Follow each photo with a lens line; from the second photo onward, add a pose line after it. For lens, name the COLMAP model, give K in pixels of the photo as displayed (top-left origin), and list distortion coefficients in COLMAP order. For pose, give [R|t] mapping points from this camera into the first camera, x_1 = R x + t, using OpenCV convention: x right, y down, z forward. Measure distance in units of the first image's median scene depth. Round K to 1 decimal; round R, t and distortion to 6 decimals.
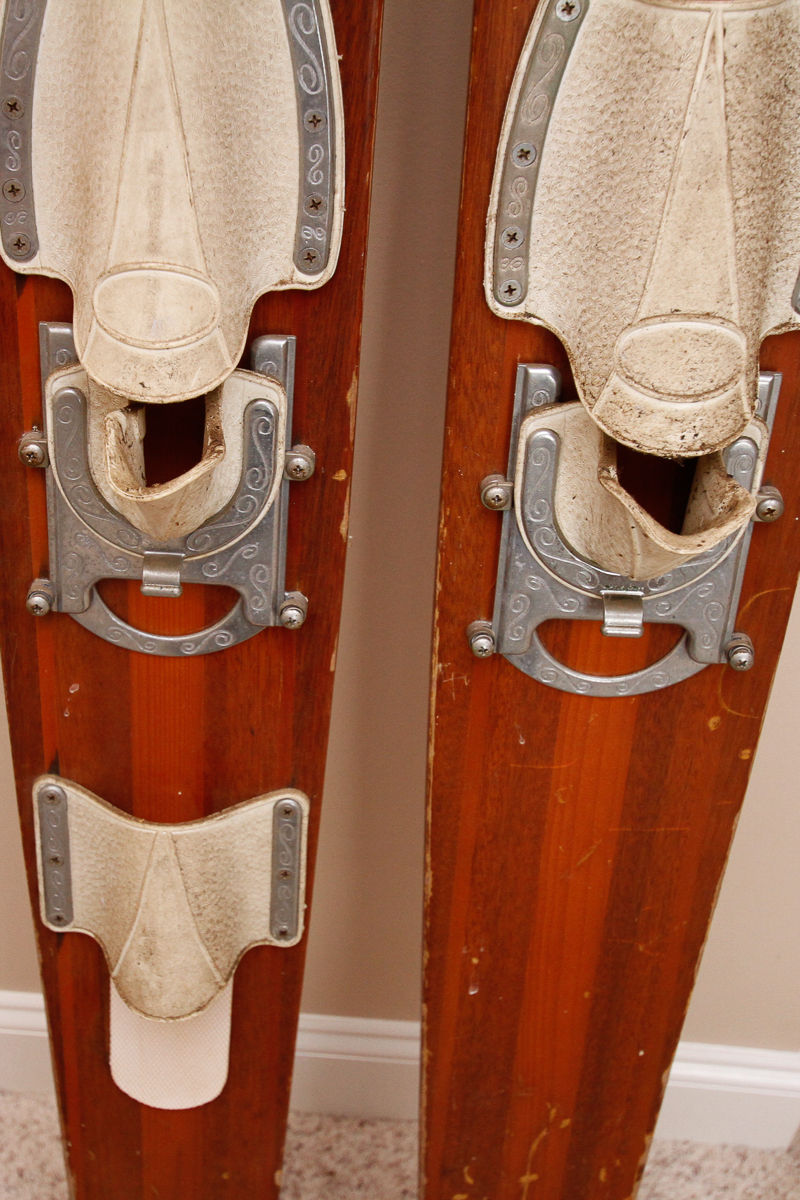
lens RADIAL K [[1583.3, 0, 265.6], [0, 1583.3, 628.7], [0, 0, 1]] dist [0.000882, 0.000000]
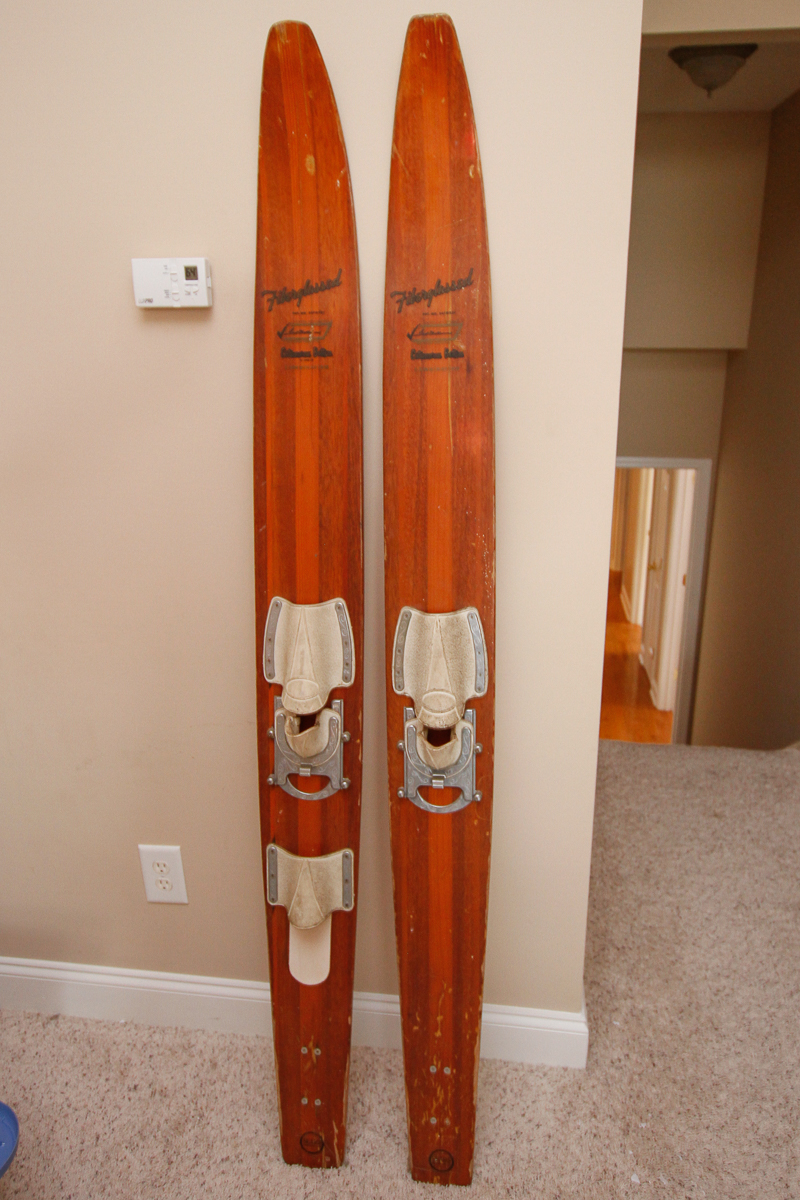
lens RADIAL K [[898.1, 0, 413.4], [0, 898.1, 560.7], [0, 0, 1]] dist [-0.024595, 0.022637]
pose [[0.998062, -0.008190, -0.061689, 0.297483], [-0.018102, 0.910230, -0.413707, 0.360652], [0.059539, 0.414022, 0.908318, -0.957682]]
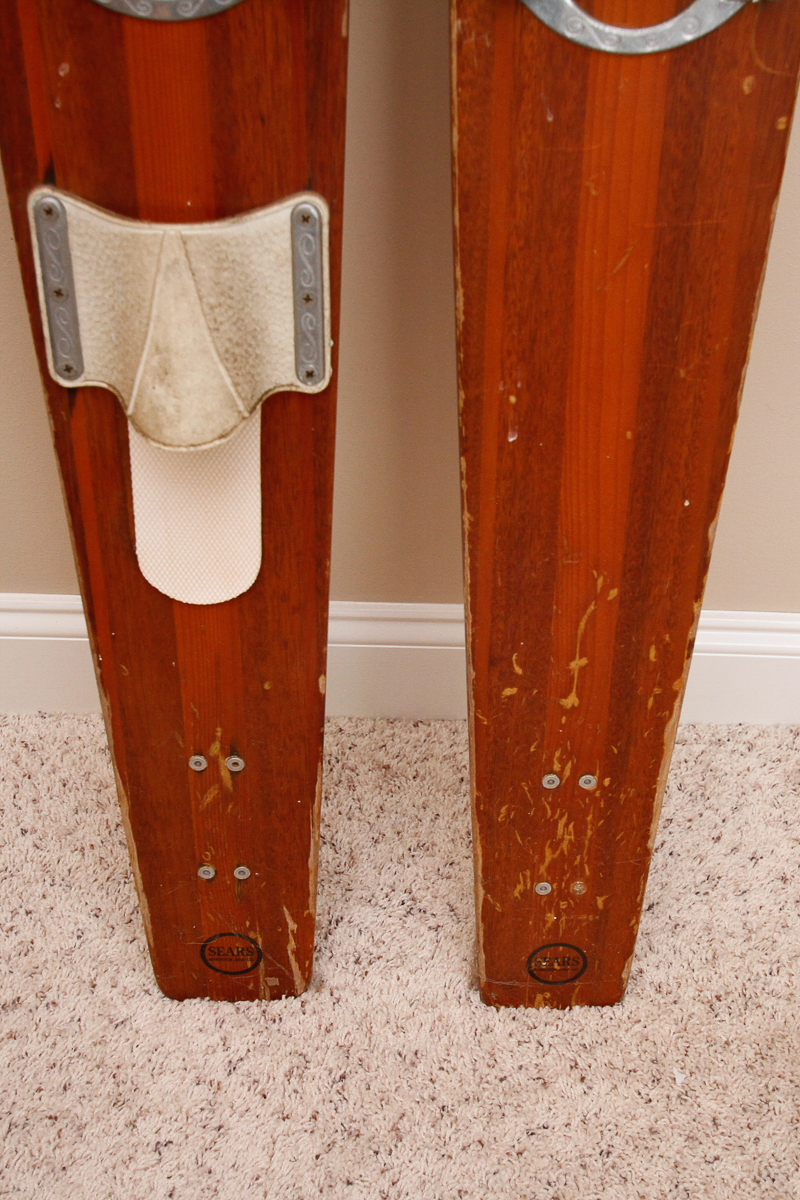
lens RADIAL K [[1583.3, 0, 471.6], [0, 1583.3, 633.9], [0, 0, 1]] dist [0.000882, 0.000000]
pose [[0.995148, -0.044830, 0.087585, 0.021152], [0.037900, 0.996134, 0.079246, 0.334429], [-0.090799, -0.075542, 0.993000, 0.049120]]
